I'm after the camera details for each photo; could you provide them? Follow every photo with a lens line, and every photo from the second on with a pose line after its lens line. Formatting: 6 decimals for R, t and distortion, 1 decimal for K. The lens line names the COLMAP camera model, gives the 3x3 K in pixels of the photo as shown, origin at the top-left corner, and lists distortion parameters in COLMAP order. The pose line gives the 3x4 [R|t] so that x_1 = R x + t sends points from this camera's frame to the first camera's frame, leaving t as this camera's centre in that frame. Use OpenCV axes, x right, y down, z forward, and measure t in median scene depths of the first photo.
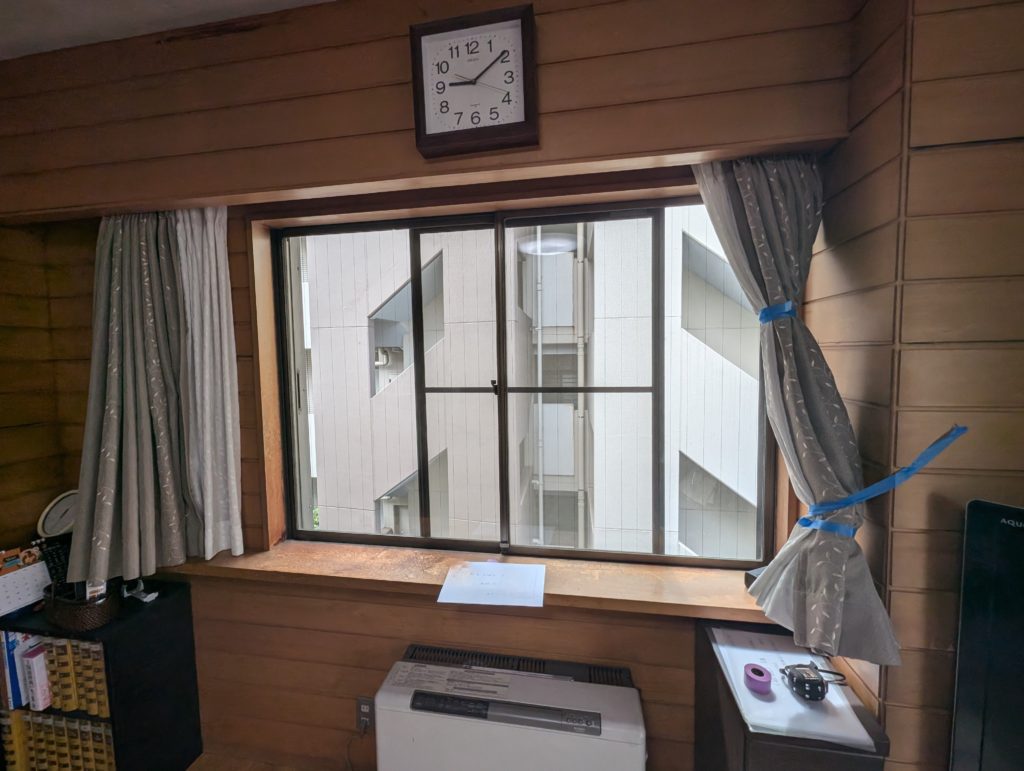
lens RADIAL K [[411.7, 0, 512.3], [0, 411.7, 381.8], [0, 0, 1]] dist [-0.003026, -0.000744]
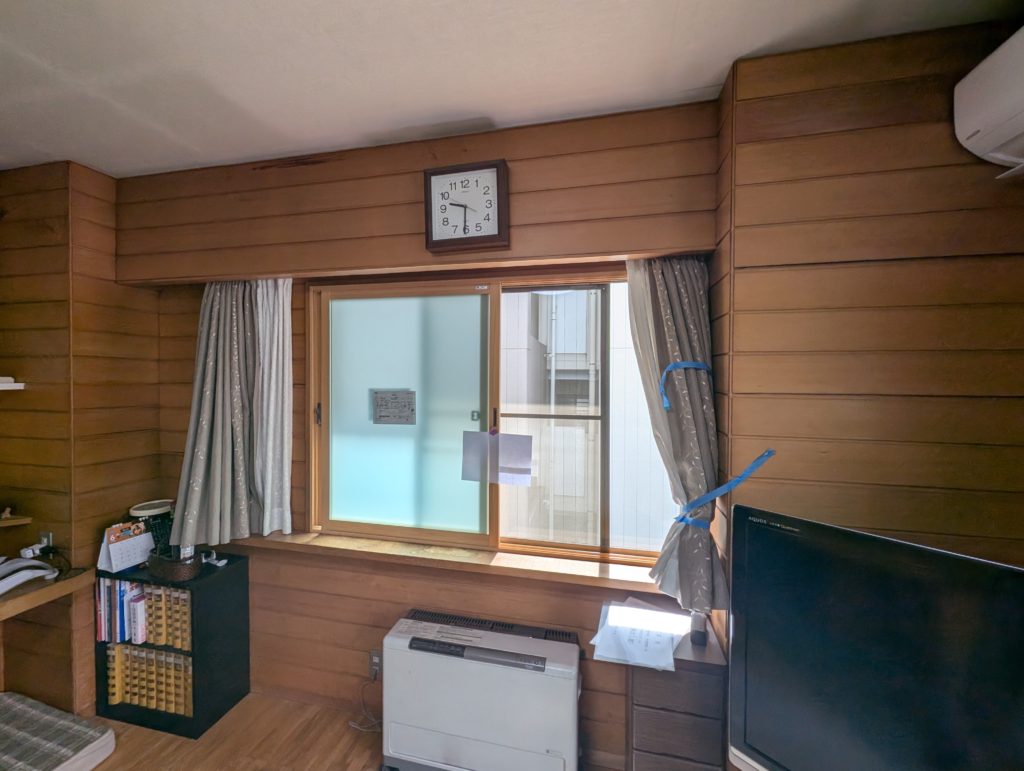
lens RADIAL K [[412.9, 0, 512.0], [0, 412.9, 385.5], [0, 0, 1]] dist [0.000502, 0.000093]
pose [[0.998002, 0.024634, -0.058190, 0.130817], [-0.027108, 0.998745, -0.042108, -0.021696], [0.057080, 0.043601, 0.997417, -0.329264]]
